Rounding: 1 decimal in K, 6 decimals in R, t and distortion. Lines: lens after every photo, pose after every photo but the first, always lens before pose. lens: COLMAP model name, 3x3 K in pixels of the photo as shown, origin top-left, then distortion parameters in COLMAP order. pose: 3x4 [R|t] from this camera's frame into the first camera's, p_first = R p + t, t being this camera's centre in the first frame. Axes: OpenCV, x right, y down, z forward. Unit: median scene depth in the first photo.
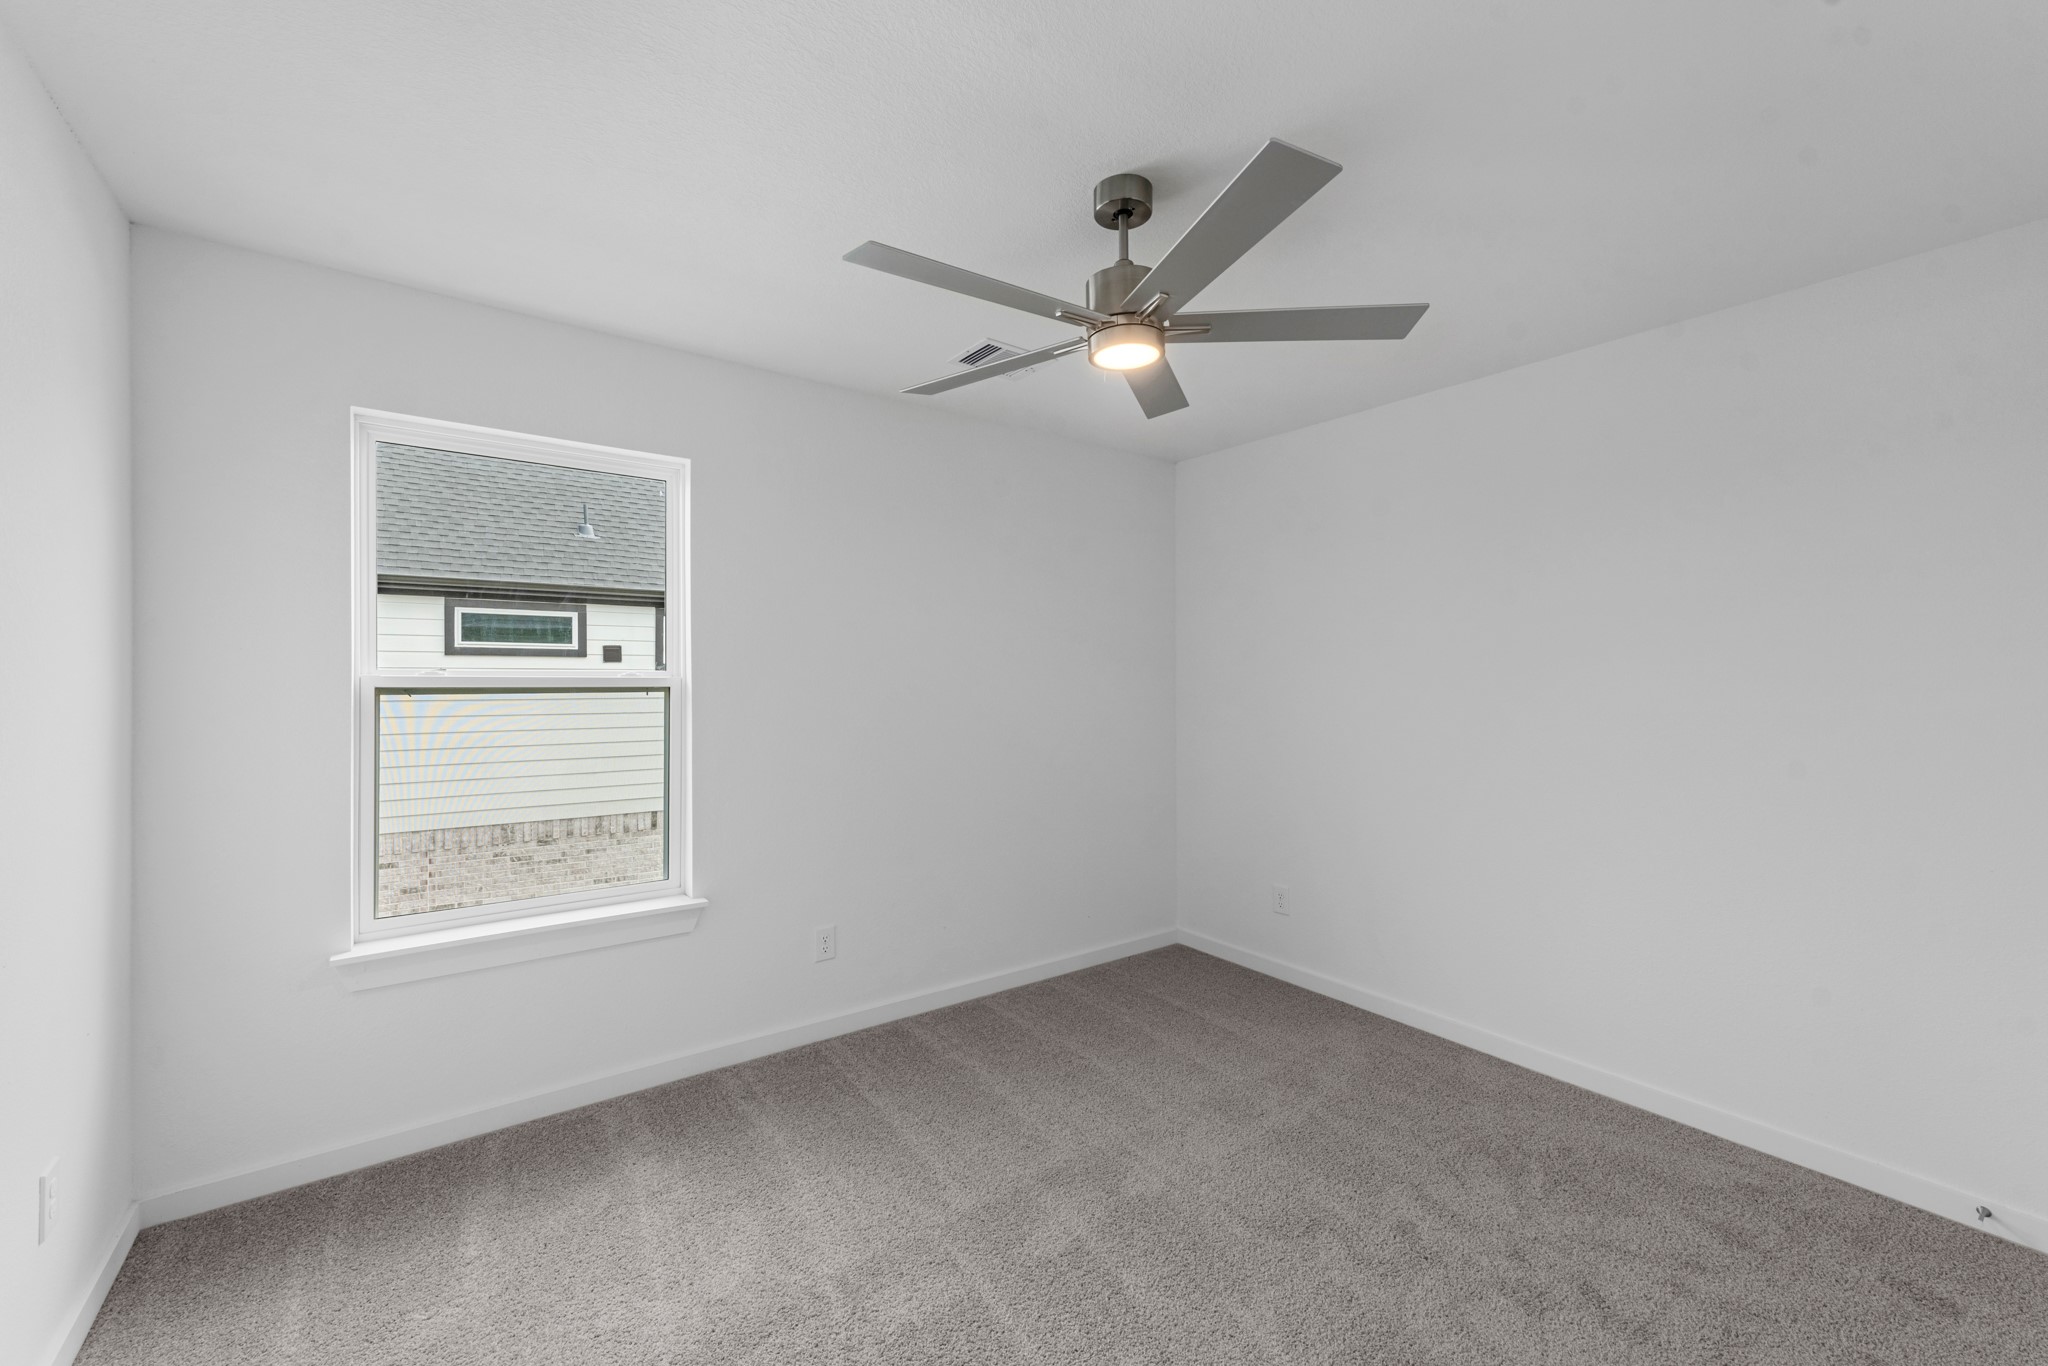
lens RADIAL K [[811.6, 0, 1023.5], [0, 811.6, 633.4], [0, 0, 1]] dist [0.000259, 0.000006]
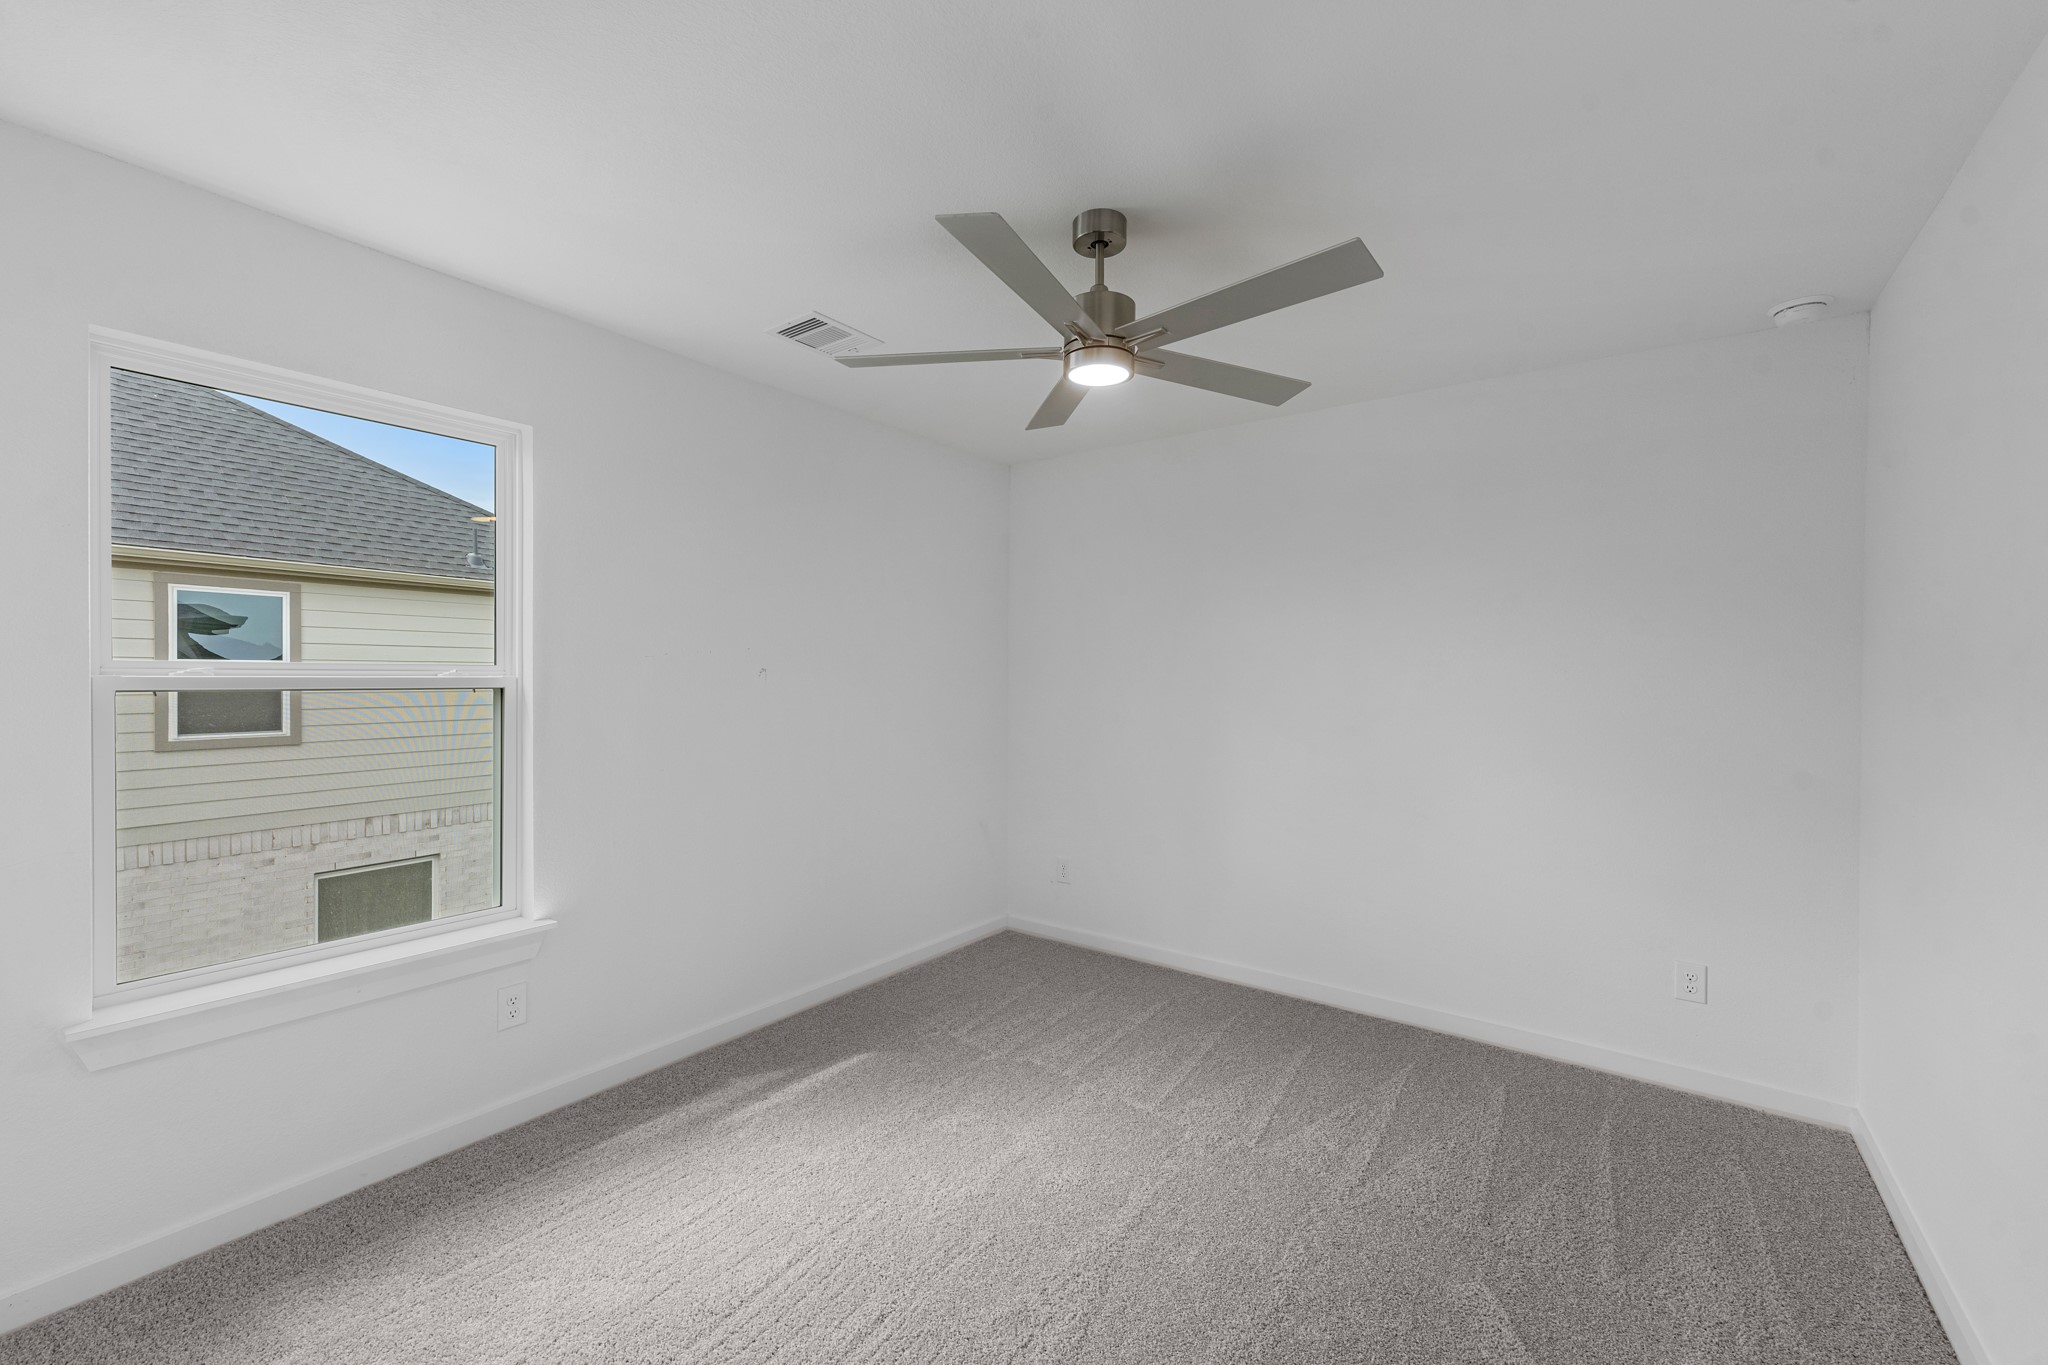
lens RADIAL K [[883.5, 0, 1024.0], [0, 883.5, 682.5], [0, 0, 1]] dist [0.000546, 0.000139]
pose [[0.950575, -0.014439, 0.310160, -0.352907], [-0.001680, 0.998664, 0.051640, 0.020696], [-0.310491, -0.049609, 0.949281, -0.145215]]
